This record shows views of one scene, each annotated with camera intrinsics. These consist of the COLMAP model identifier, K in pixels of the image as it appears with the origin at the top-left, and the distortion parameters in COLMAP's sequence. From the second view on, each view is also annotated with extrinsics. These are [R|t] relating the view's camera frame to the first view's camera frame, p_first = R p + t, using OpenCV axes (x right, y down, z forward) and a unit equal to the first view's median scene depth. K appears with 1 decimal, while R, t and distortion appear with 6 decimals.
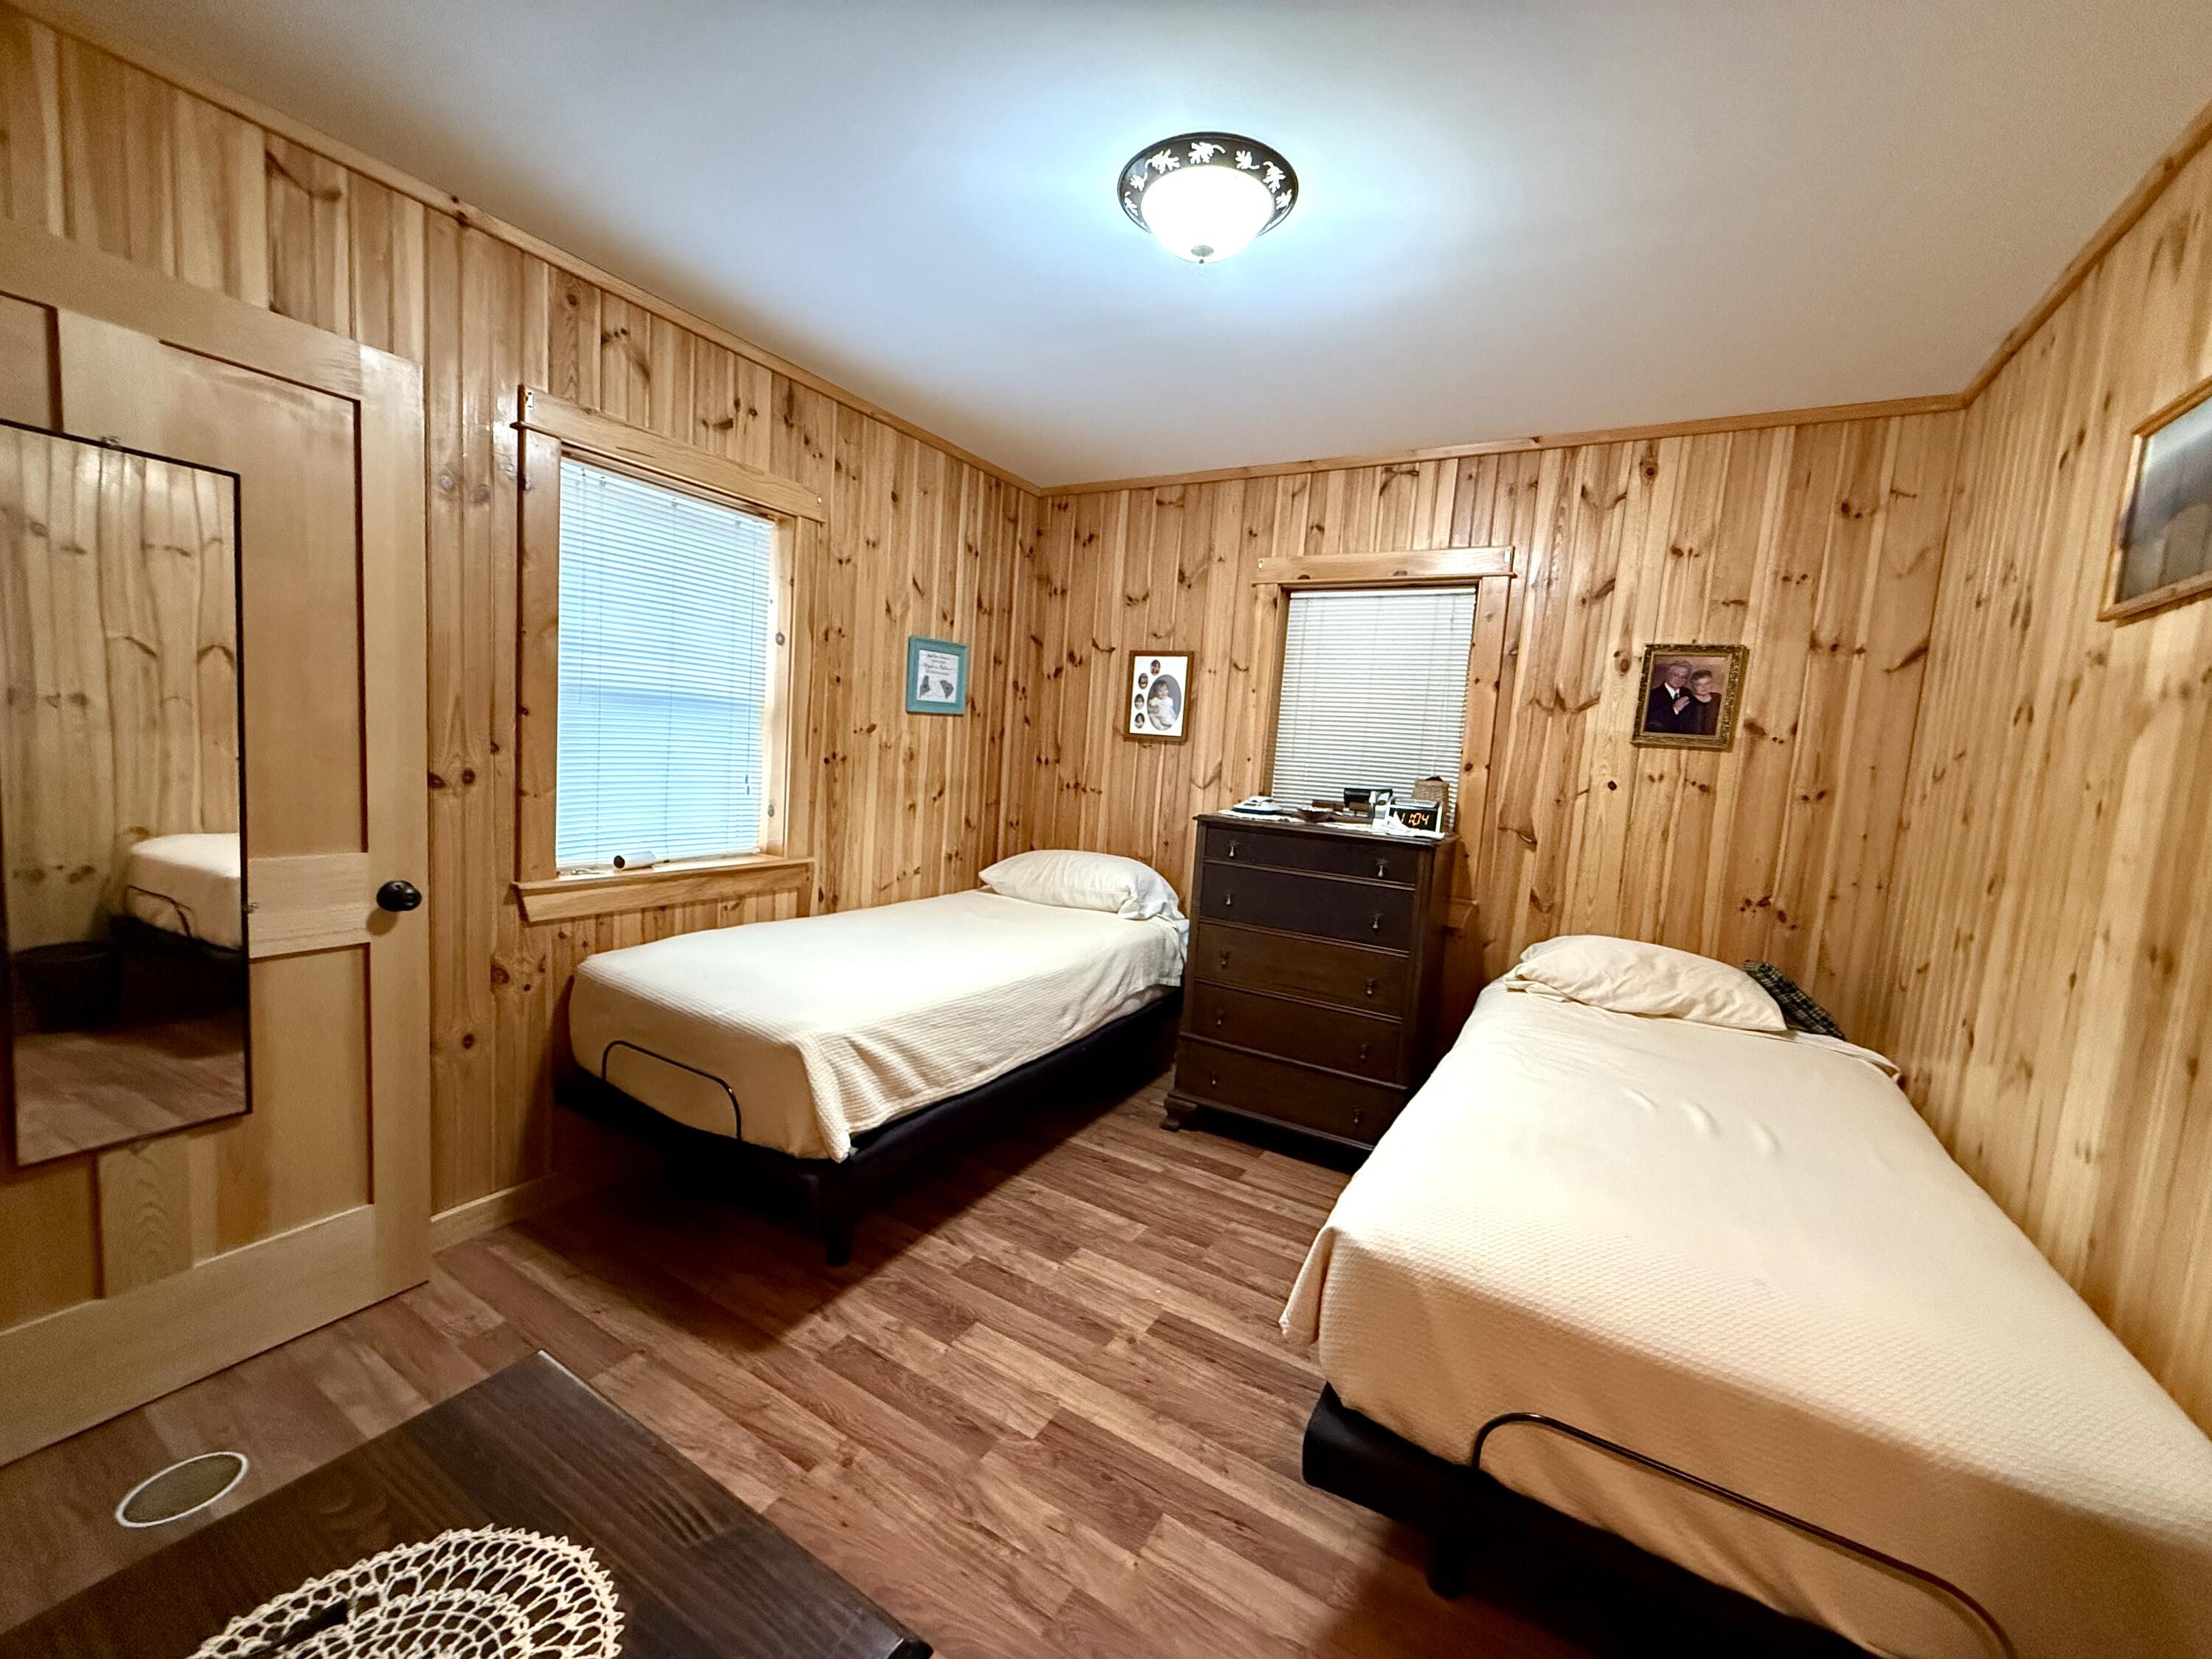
lens RADIAL K [[882.0, 0, 1100.8], [0, 882.0, 831.5], [0, 0, 1]] dist [0.001693, -0.000214]
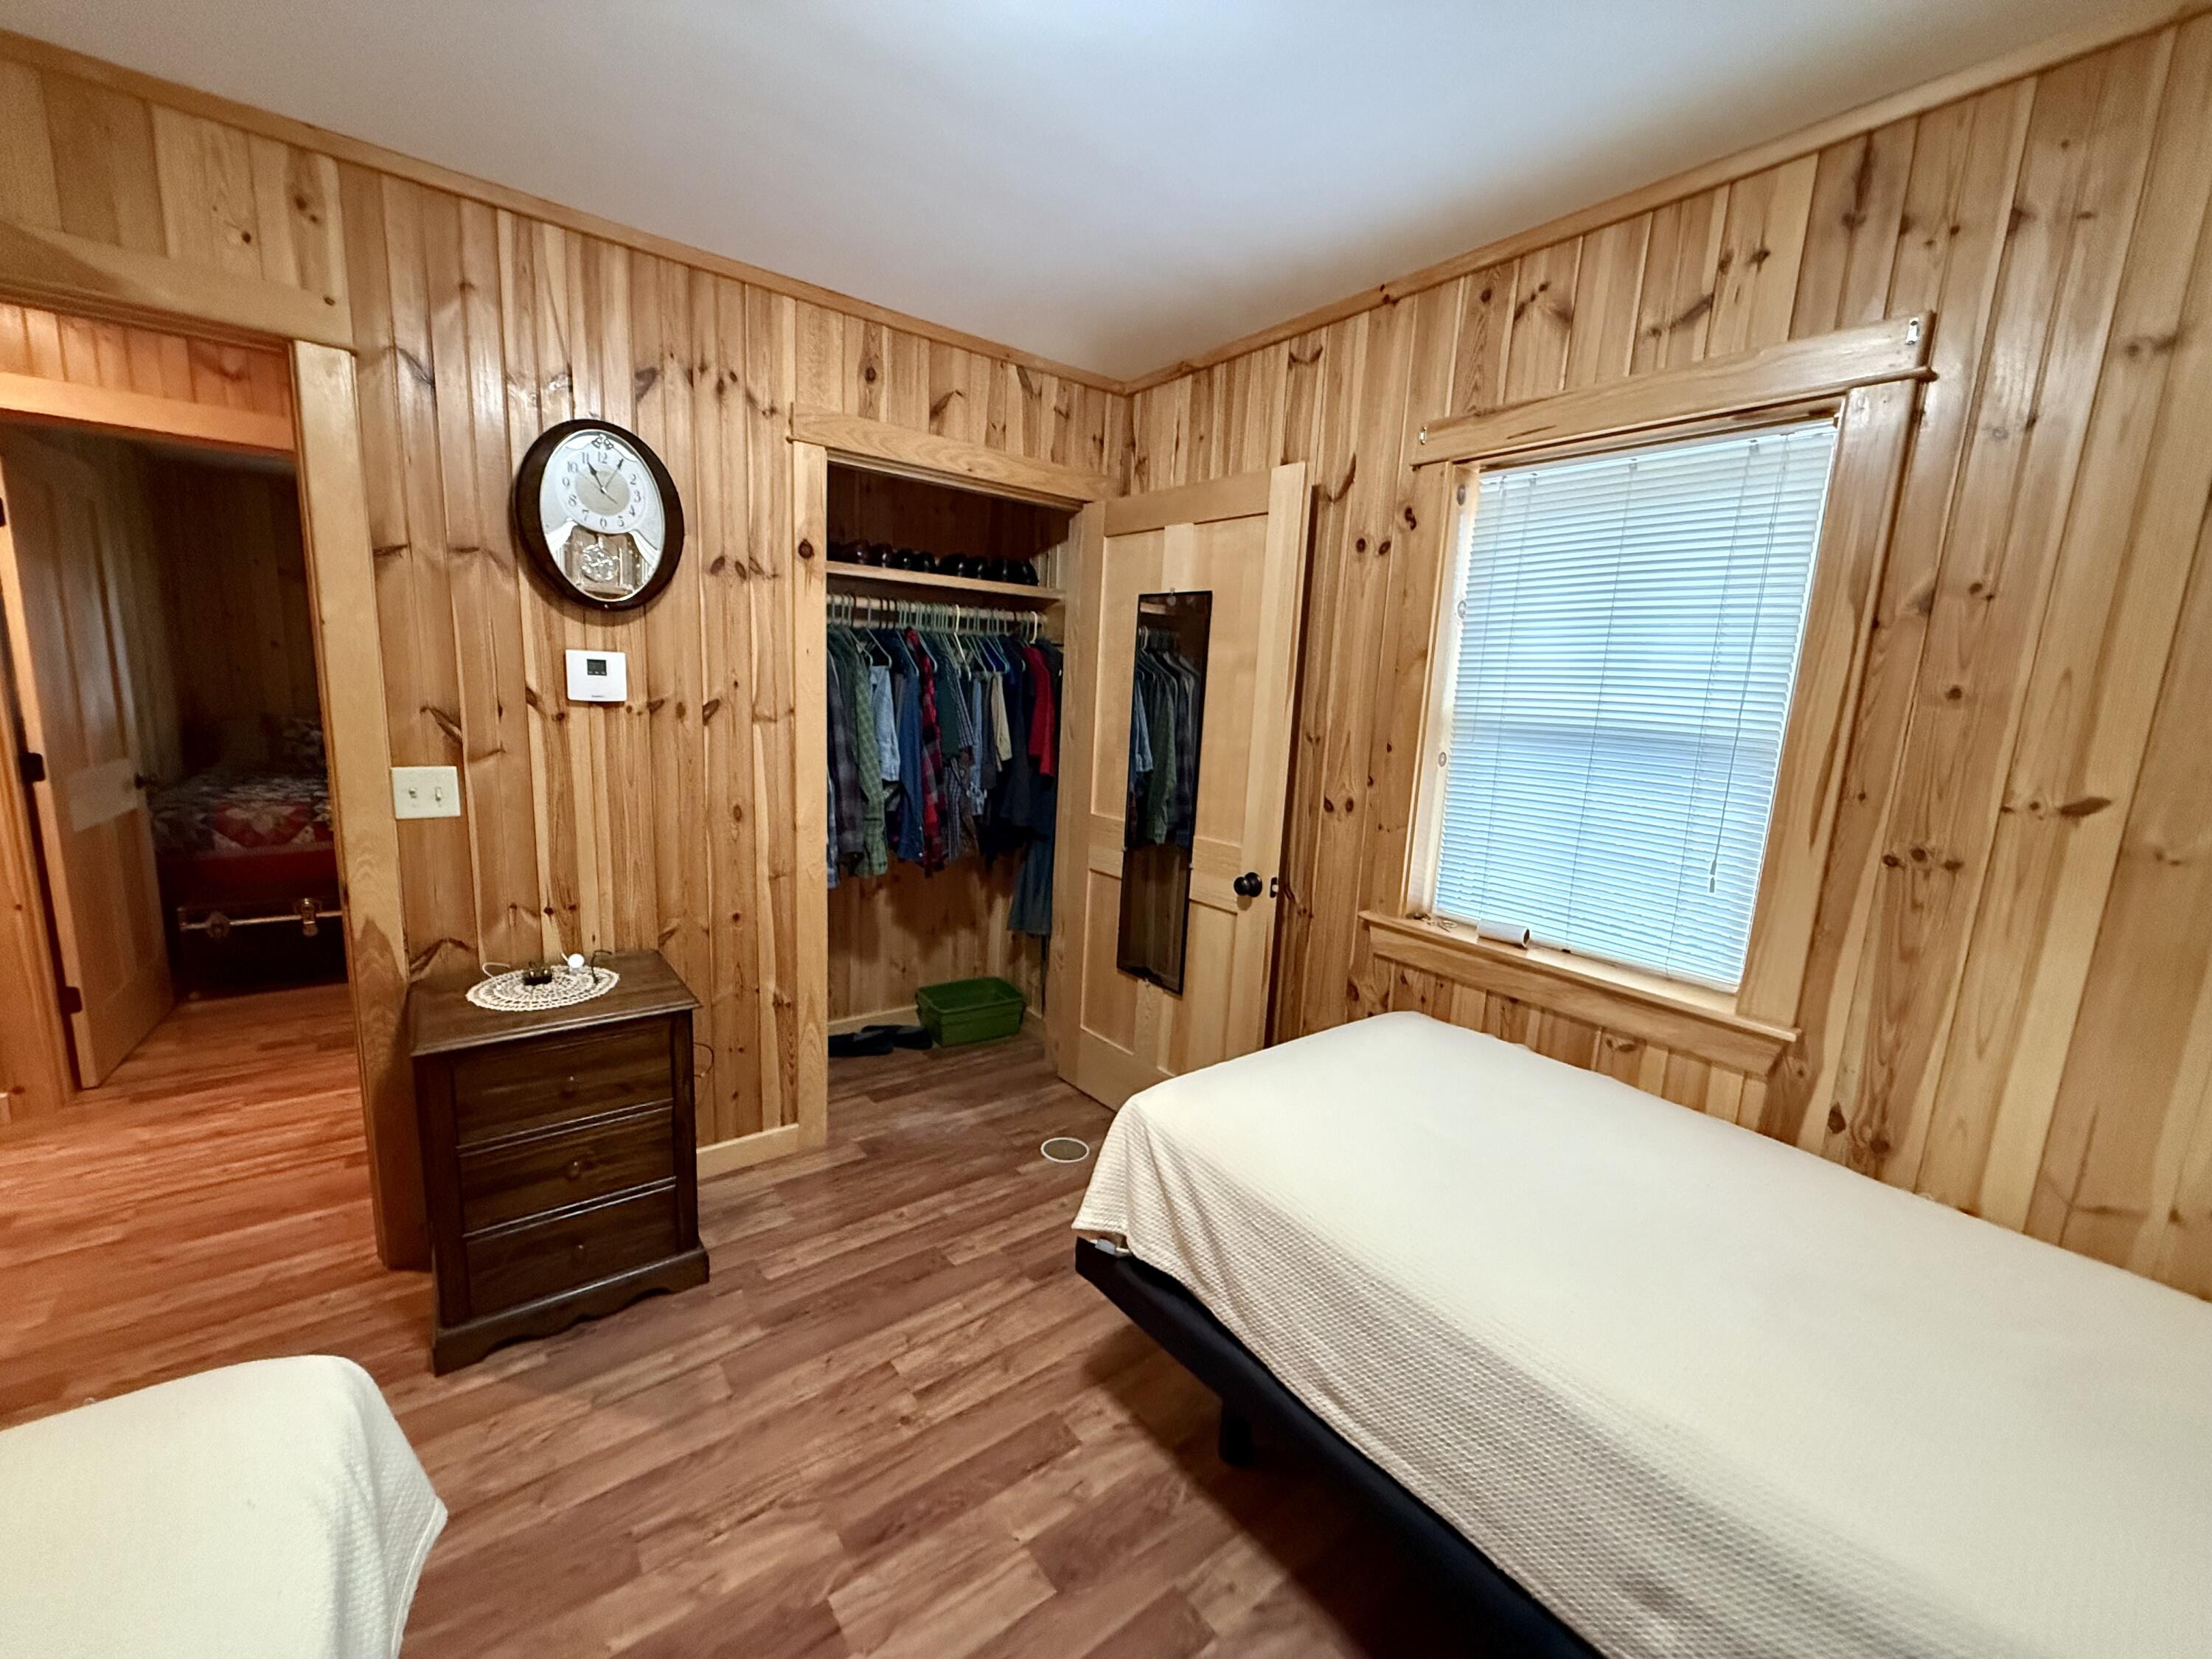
lens RADIAL K [[882.0, 0, 1100.8], [0, 882.0, 831.5], [0, 0, 1]] dist [0.001693, -0.000214]
pose [[-0.365987, 0.069333, -0.928033, 0.405324], [-0.166604, 0.976229, 0.138637, -0.122226], [0.915585, 0.205353, -0.345736, 1.023033]]
